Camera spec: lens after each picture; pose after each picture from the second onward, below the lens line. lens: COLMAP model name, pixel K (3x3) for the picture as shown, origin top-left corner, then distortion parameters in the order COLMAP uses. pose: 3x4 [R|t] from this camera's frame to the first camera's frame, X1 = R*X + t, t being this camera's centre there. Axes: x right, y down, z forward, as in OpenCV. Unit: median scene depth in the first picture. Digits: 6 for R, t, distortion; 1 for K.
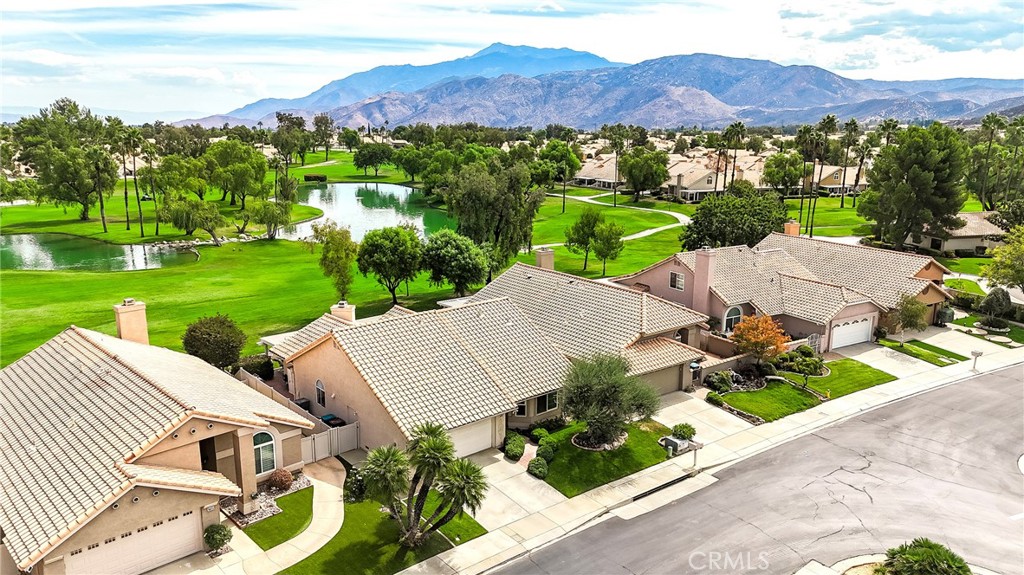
lens RADIAL K [[760.4, 0, 522.4], [0, 760.4, 282.0], [0, 0, 1]] dist [0.070593, -0.067006]
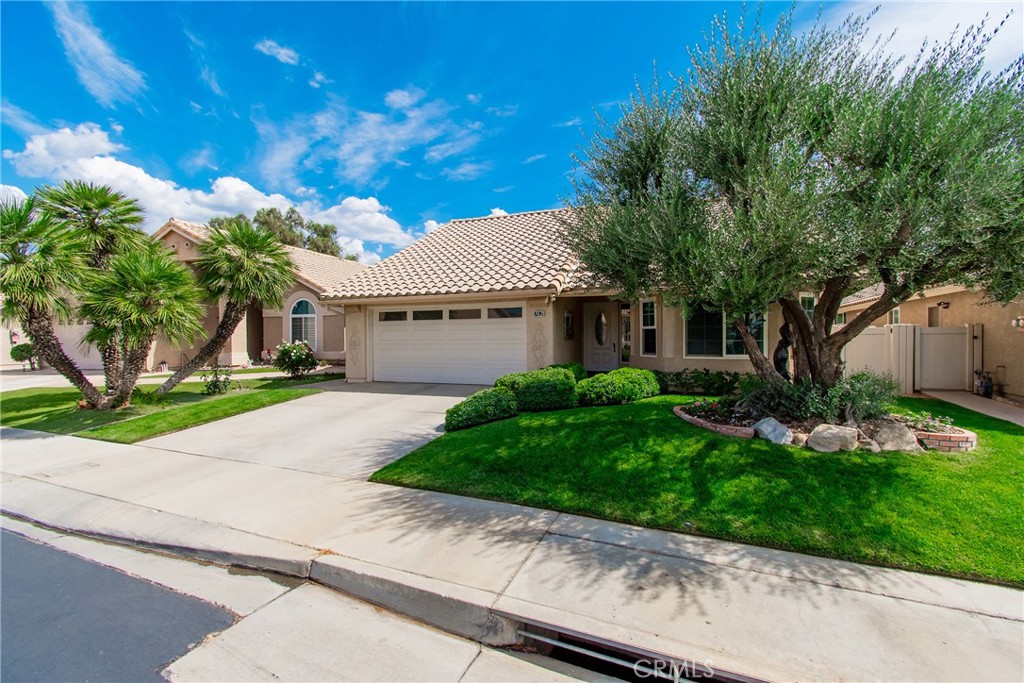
lens RADIAL K [[451.6, 0, 510.0], [0, 451.6, 343.2], [0, 0, 1]] dist [0.004797, -0.002789]
pose [[0.462962, 0.009587, -0.886326, 0.131696], [-0.178372, 0.980493, -0.082565, 0.144058], [0.868245, 0.196320, 0.455641, 0.575526]]
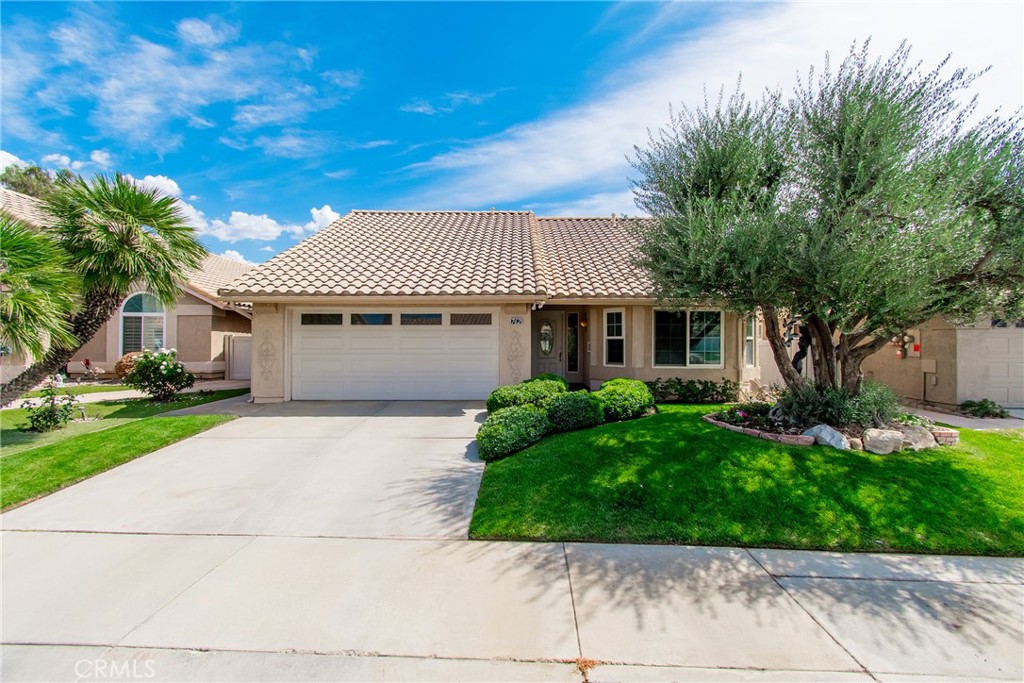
lens RADIAL K [[451.6, 0, 513.0], [0, 451.6, 338.8], [0, 0, 1]] dist [0.004797, -0.002789]
pose [[0.752745, -0.005052, -0.658293, 0.087016], [-0.140048, 0.975852, -0.167631, 0.149816], [0.643243, 0.218376, 0.733860, 0.544809]]
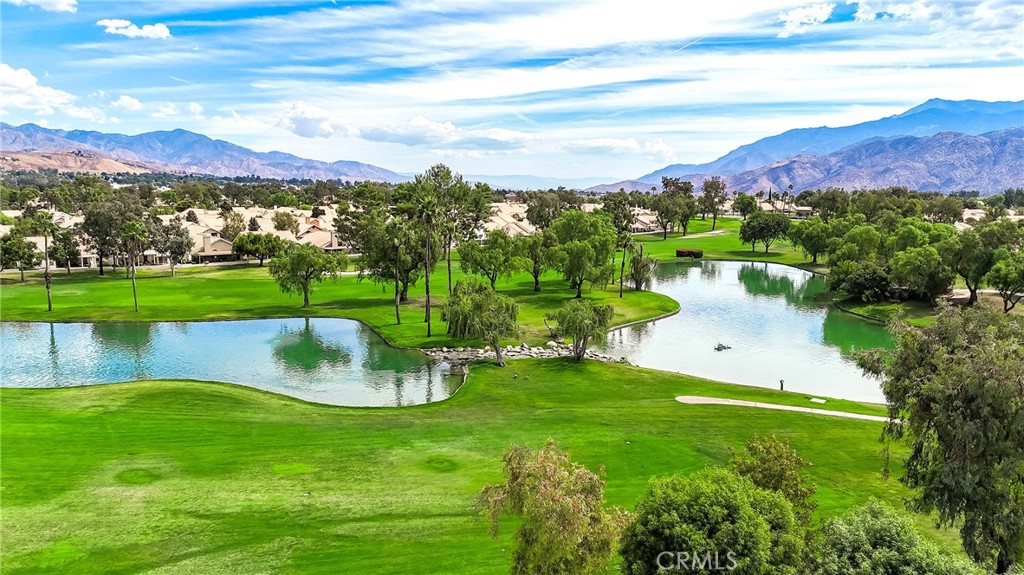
lens RADIAL K [[760.4, 0, 509.4], [0, 760.4, 280.7], [0, 0, 1]] dist [0.070593, -0.067006]
pose [[0.865362, 0.065075, -0.496904, -0.096496], [-0.106221, 0.992822, -0.054965, -0.154480], [0.489760, 0.100347, 0.866063, 0.721237]]
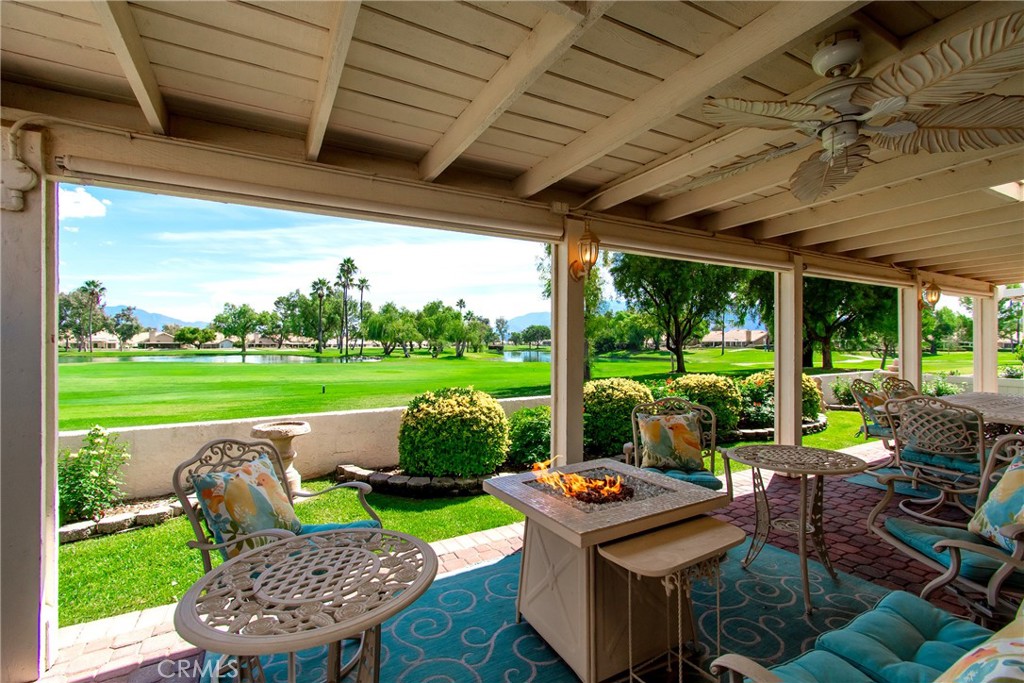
lens RADIAL K [[451.6, 0, 513.5], [0, 451.6, 339.6], [0, 0, 1]] dist [0.004797, -0.002789]
pose [[0.977825, -0.004261, -0.209379, -0.254472], [-0.040627, 0.976939, -0.209617, 0.082664], [0.205444, 0.213475, 0.955103, 0.841962]]
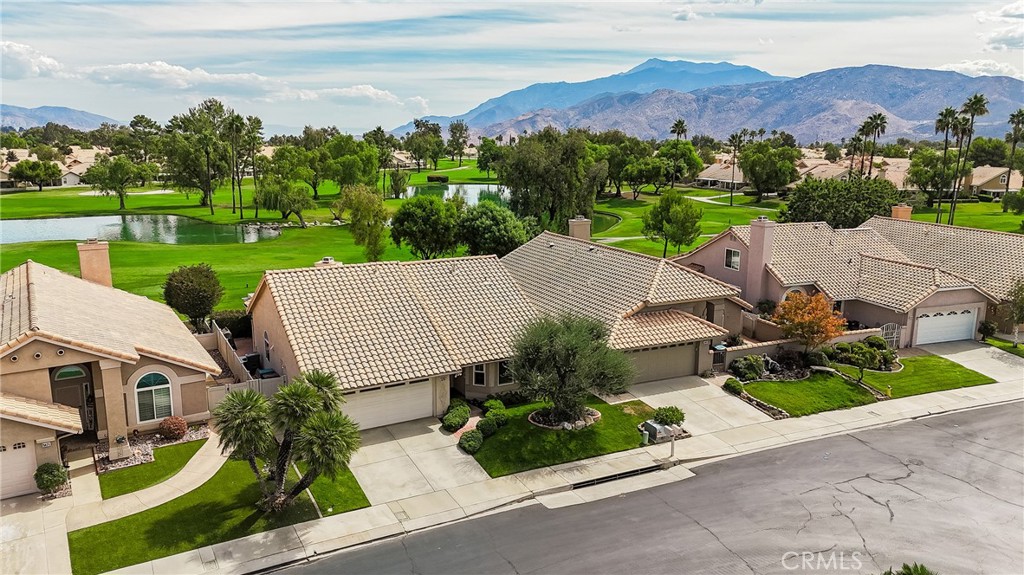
lens RADIAL K [[760.4, 0, 519.7], [0, 760.4, 283.2], [0, 0, 1]] dist [0.070593, -0.067006]
pose [[0.980366, 0.039109, -0.193270, 0.142856], [-0.042820, 0.998969, -0.015061, 0.051316], [0.192481, 0.023041, 0.981030, 0.120190]]
